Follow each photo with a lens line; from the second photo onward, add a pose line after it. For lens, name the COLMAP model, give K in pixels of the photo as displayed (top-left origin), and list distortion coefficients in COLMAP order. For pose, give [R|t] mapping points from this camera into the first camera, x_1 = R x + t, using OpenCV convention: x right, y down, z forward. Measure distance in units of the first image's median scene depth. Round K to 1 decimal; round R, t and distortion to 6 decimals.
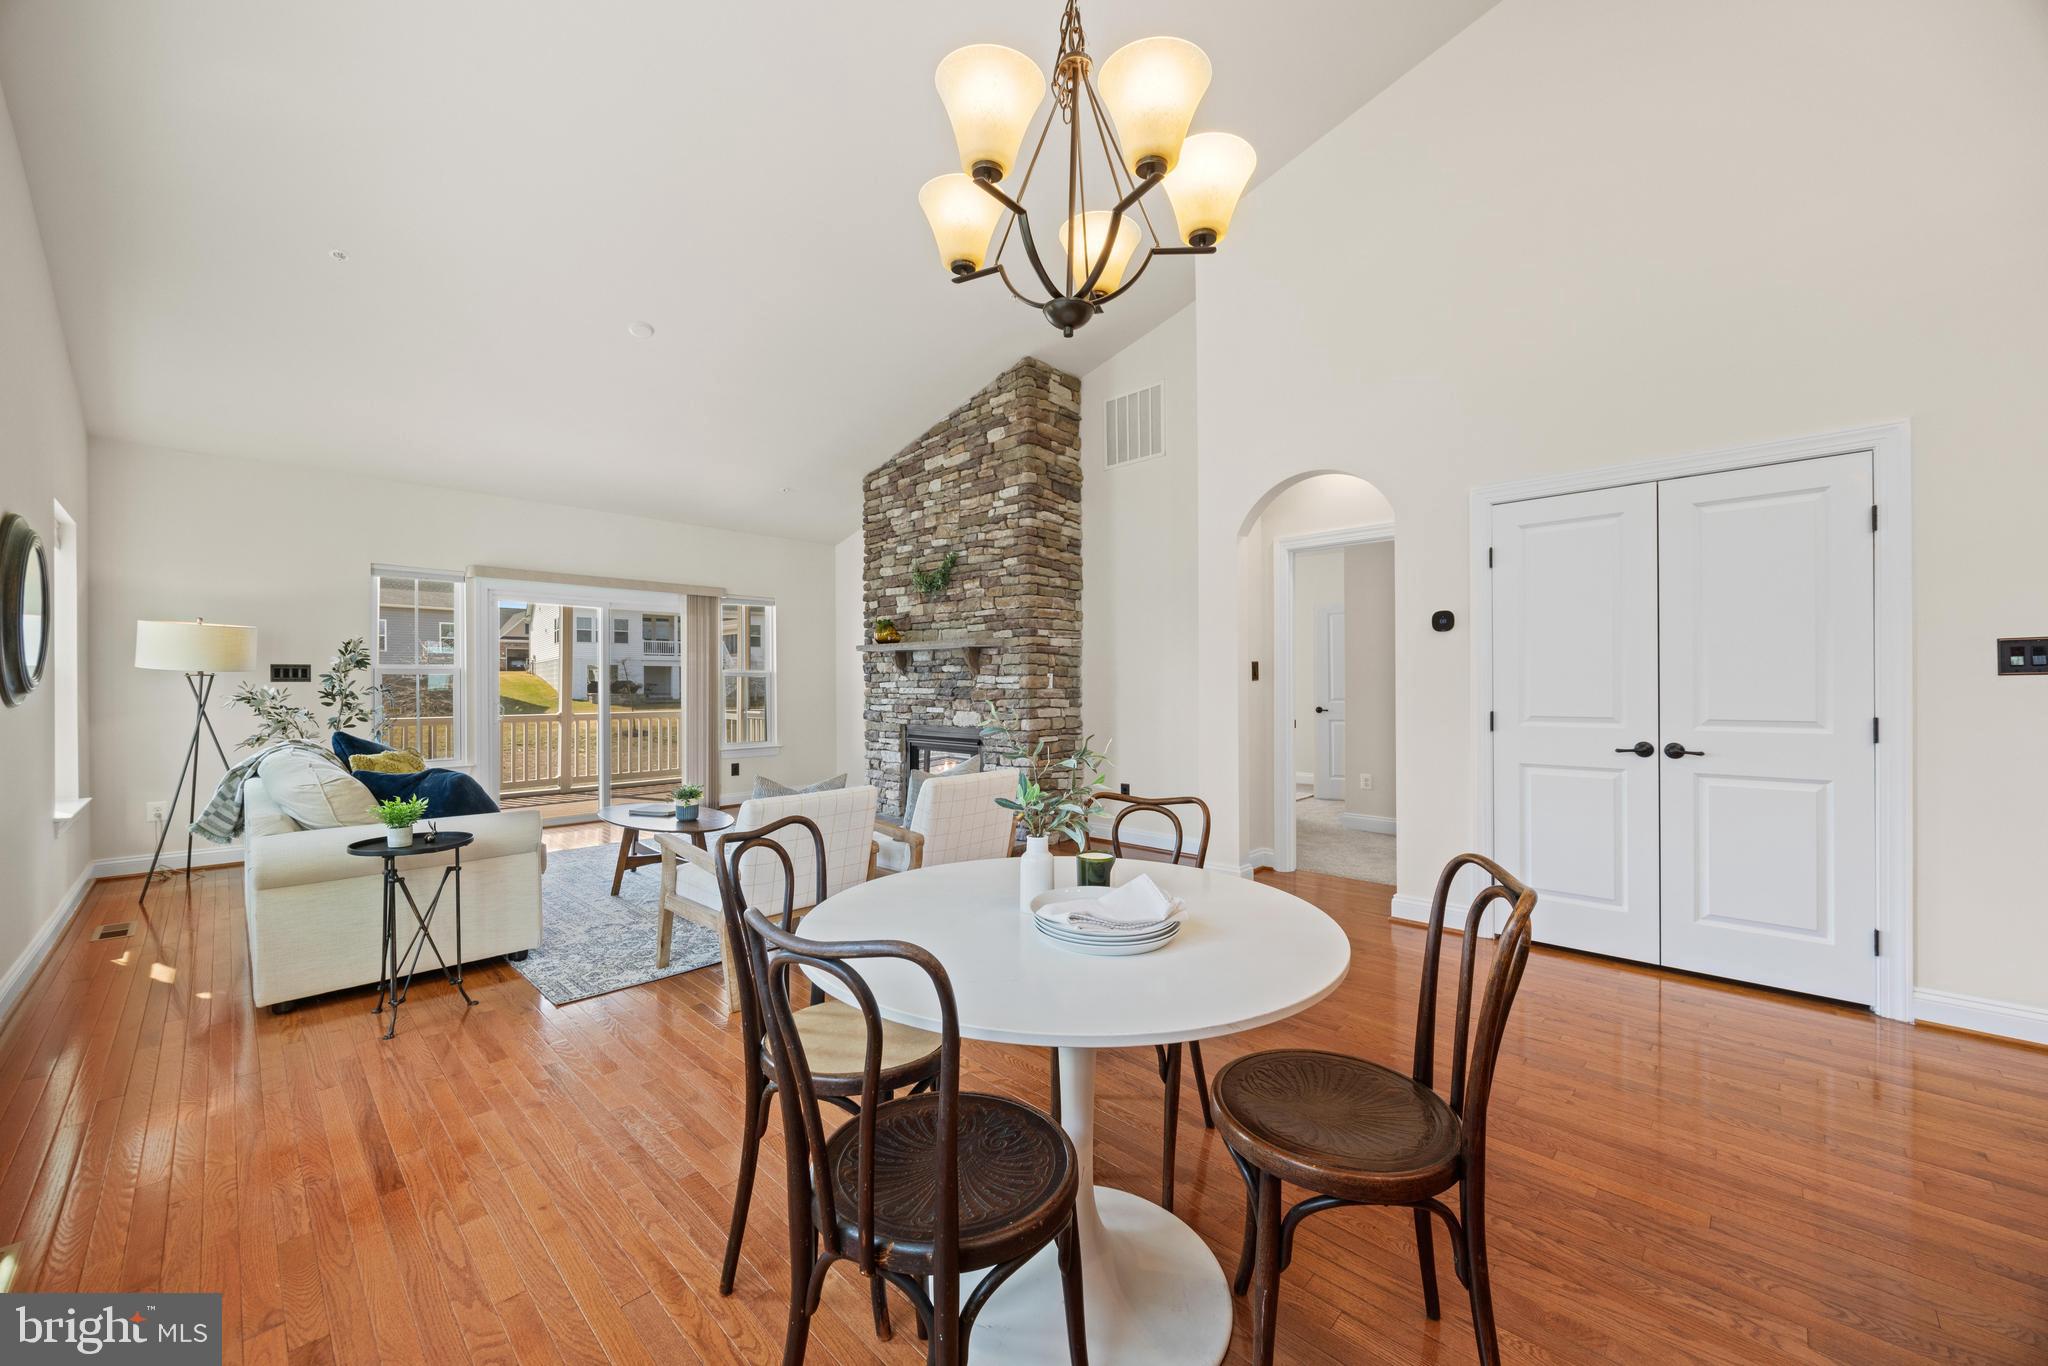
lens RADIAL K [[770.9, 0, 1017.1], [0, 770.9, 687.7], [0, 0, 1]] dist [-0.002611, -0.000059]
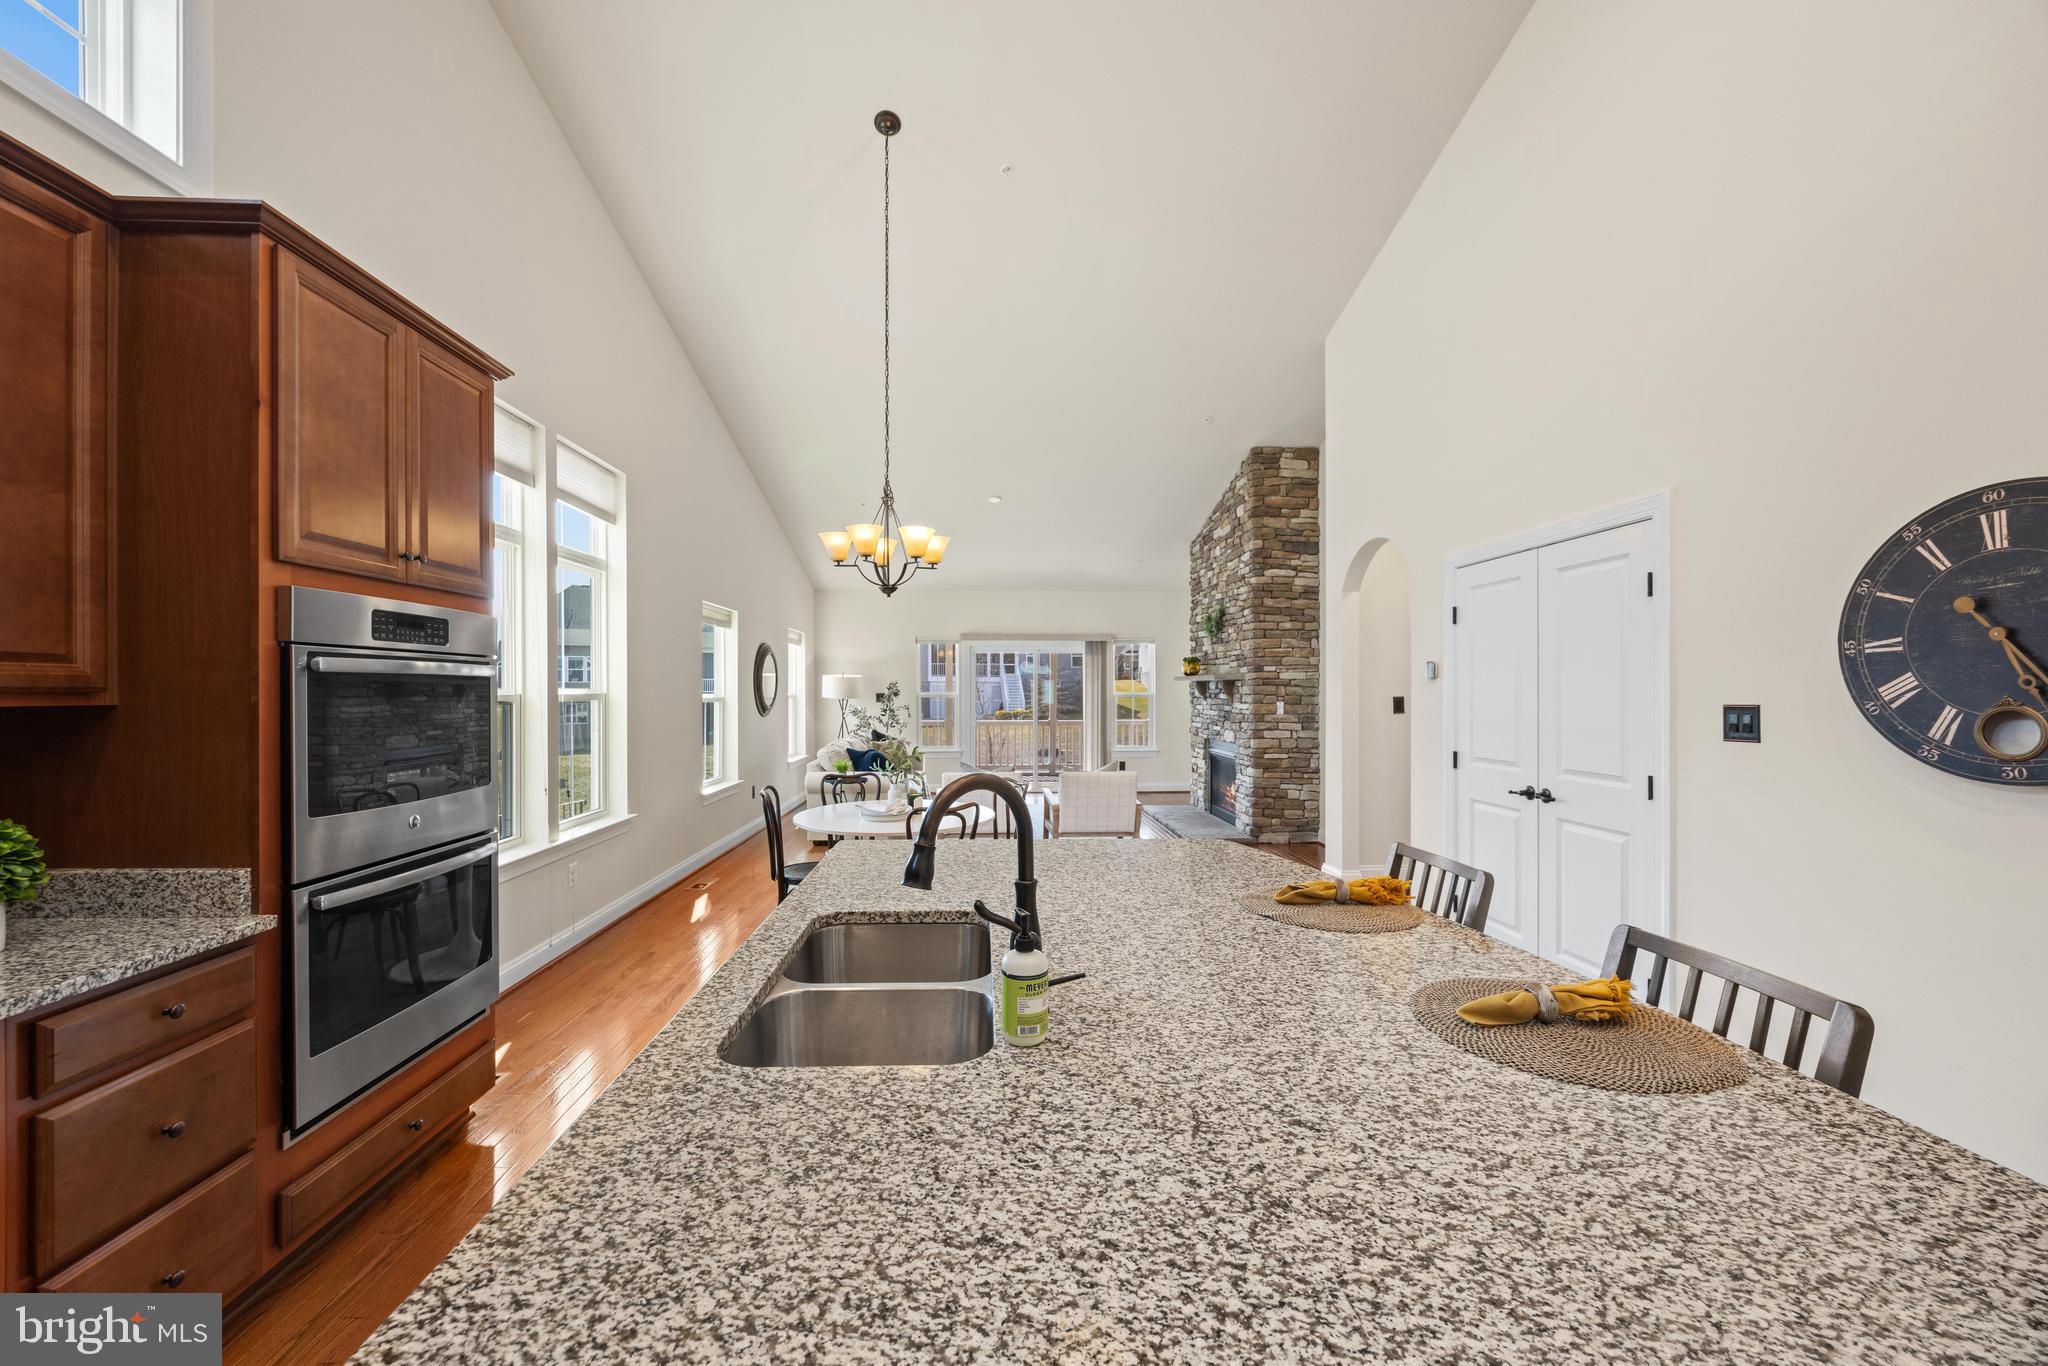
lens RADIAL K [[778.3, 0, 1006.8], [0, 778.3, 695.8], [0, 0, 1]] dist [-0.000188, -0.000031]
pose [[0.719530, 0.007660, -0.694419, 0.564084], [-0.004079, 0.999969, 0.006803, -0.033474], [0.694449, -0.002062, 0.719539, -0.169581]]
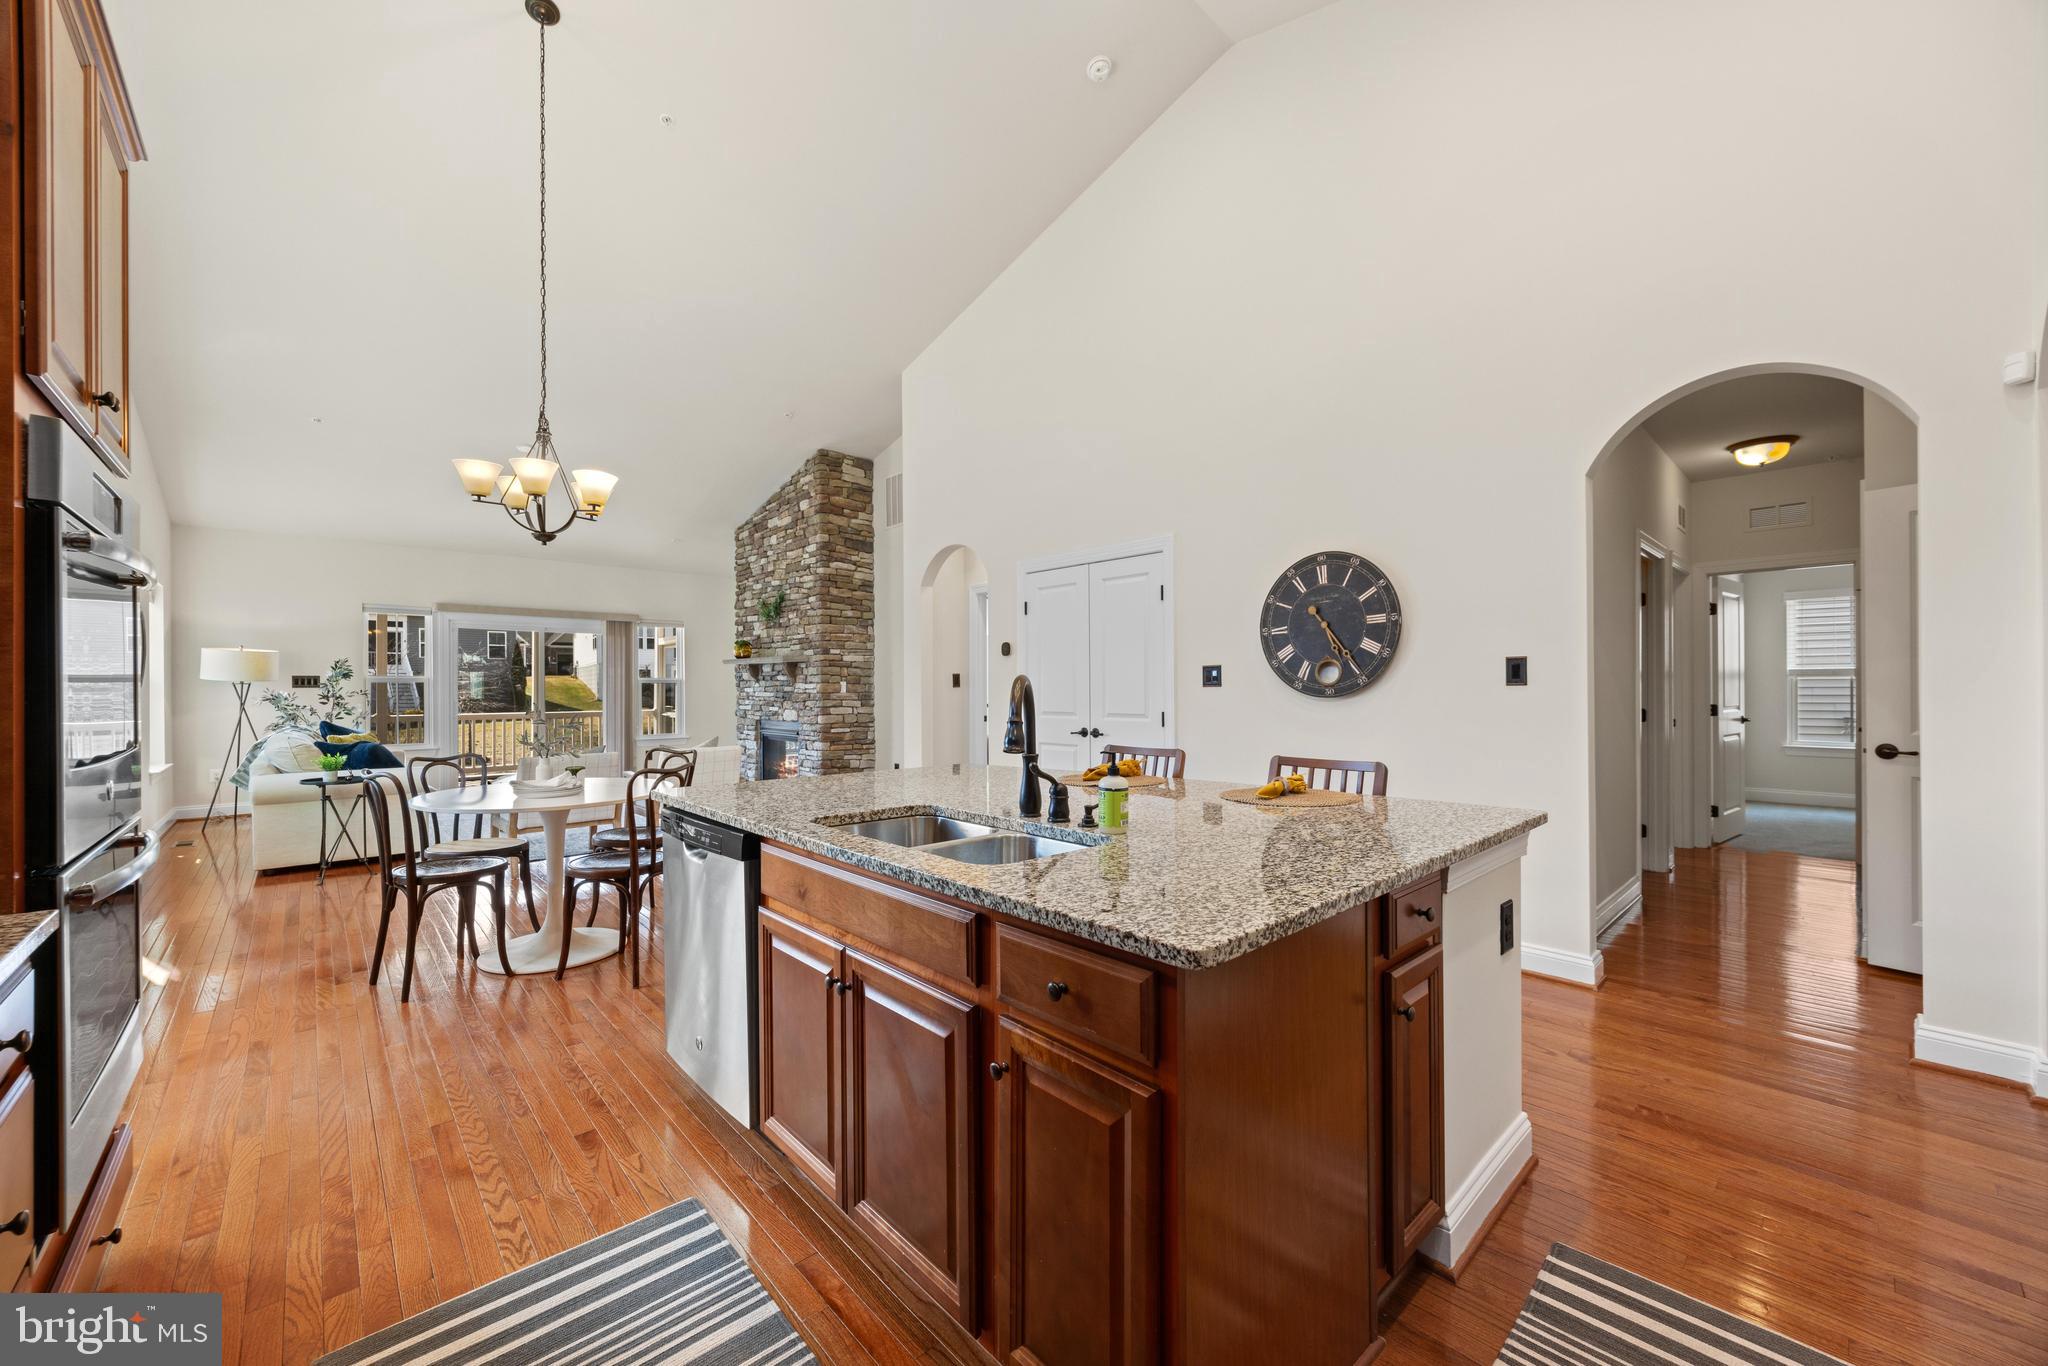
lens RADIAL K [[777.0, 0, 1020.8], [0, 777.0, 689.8], [0, 0, 1]] dist [-0.000372, -0.000080]
pose [[0.998305, 0.000677, -0.058188, 0.418793], [-0.000748, 0.999999, -0.001195, -0.002772], [0.058187, 0.001237, 0.998305, -0.327475]]
